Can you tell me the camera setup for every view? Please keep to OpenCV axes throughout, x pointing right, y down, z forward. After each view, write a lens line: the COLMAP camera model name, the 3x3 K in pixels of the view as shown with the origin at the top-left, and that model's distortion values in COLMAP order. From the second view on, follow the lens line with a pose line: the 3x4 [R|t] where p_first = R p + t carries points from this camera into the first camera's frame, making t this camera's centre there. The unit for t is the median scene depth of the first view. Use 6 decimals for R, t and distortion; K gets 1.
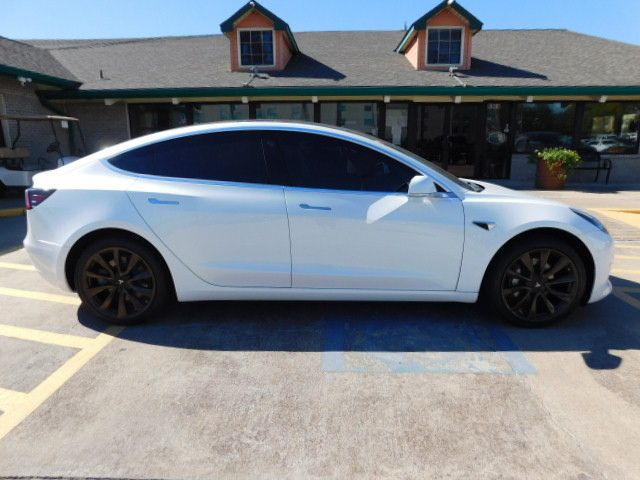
lens RADIAL K [[426.6, 0, 321.6], [0, 426.6, 238.5], [0, 0, 1]] dist [-0.056975, 0.047771]
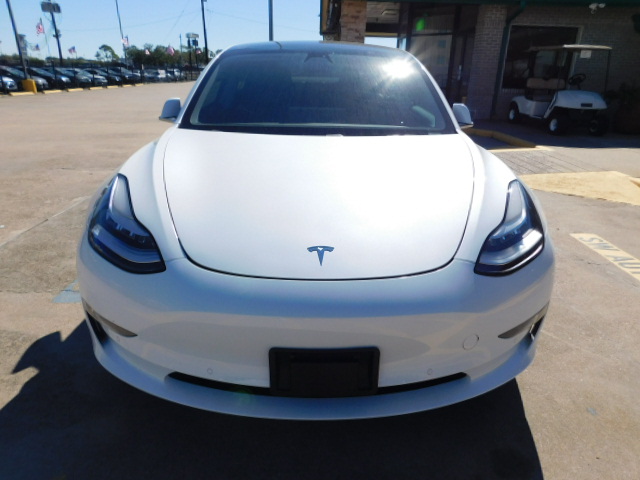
lens RADIAL K [[426.6, 0, 321.7], [0, 426.6, 240.0], [0, 0, 1]] dist [-0.056975, 0.047771]
pose [[0.036790, 0.376299, -0.925768, 0.308619], [-0.245506, 0.901407, 0.356640, -0.070211], [0.968697, 0.214161, 0.125546, 0.322990]]
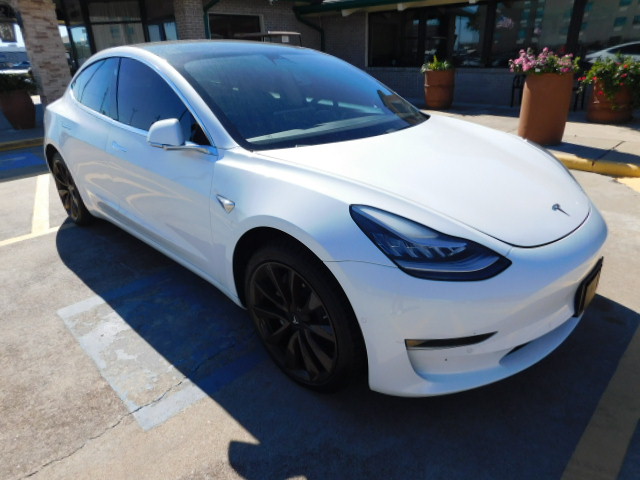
lens RADIAL K [[426.6, 0, 321.2], [0, 426.6, 237.9], [0, 0, 1]] dist [-0.056975, 0.047771]
pose [[0.728386, 0.258523, -0.634523, 0.238999], [-0.128973, 0.961263, 0.243595, -0.041654], [0.672919, -0.095595, 0.733513, 0.158735]]
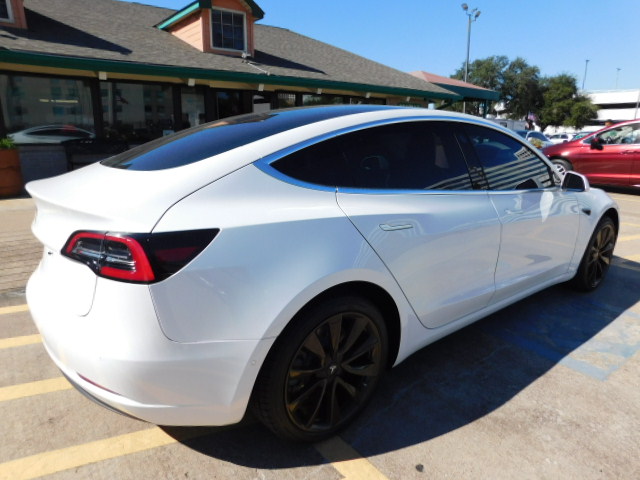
lens RADIAL K [[426.6, 0, 321.7], [0, 426.6, 237.0], [0, 0, 1]] dist [-0.056975, 0.047771]
pose [[0.768307, -0.145627, 0.623296, -0.228647], [0.129807, 0.988990, 0.071060, -0.034983], [-0.626781, 0.026312, 0.778751, 0.145902]]
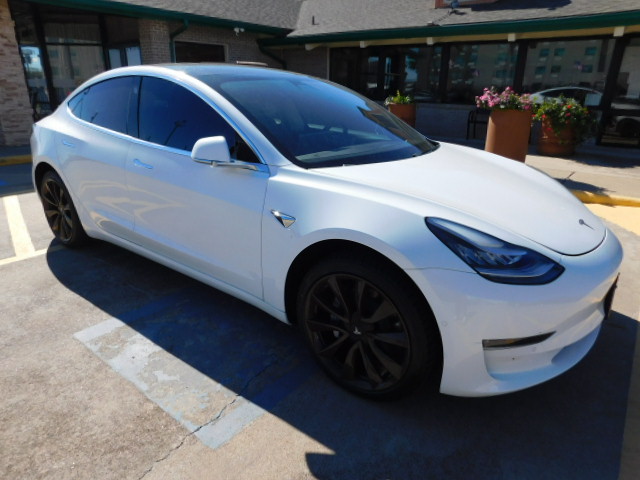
lens RADIAL K [[426.6, 0, 321.9], [0, 426.6, 236.6], [0, 0, 1]] dist [-0.056975, 0.047771]
pose [[0.805779, 0.212087, -0.552936, 0.210677], [-0.148774, 0.976225, 0.157642, -0.031191], [0.573224, -0.044762, 0.818175, 0.124933]]
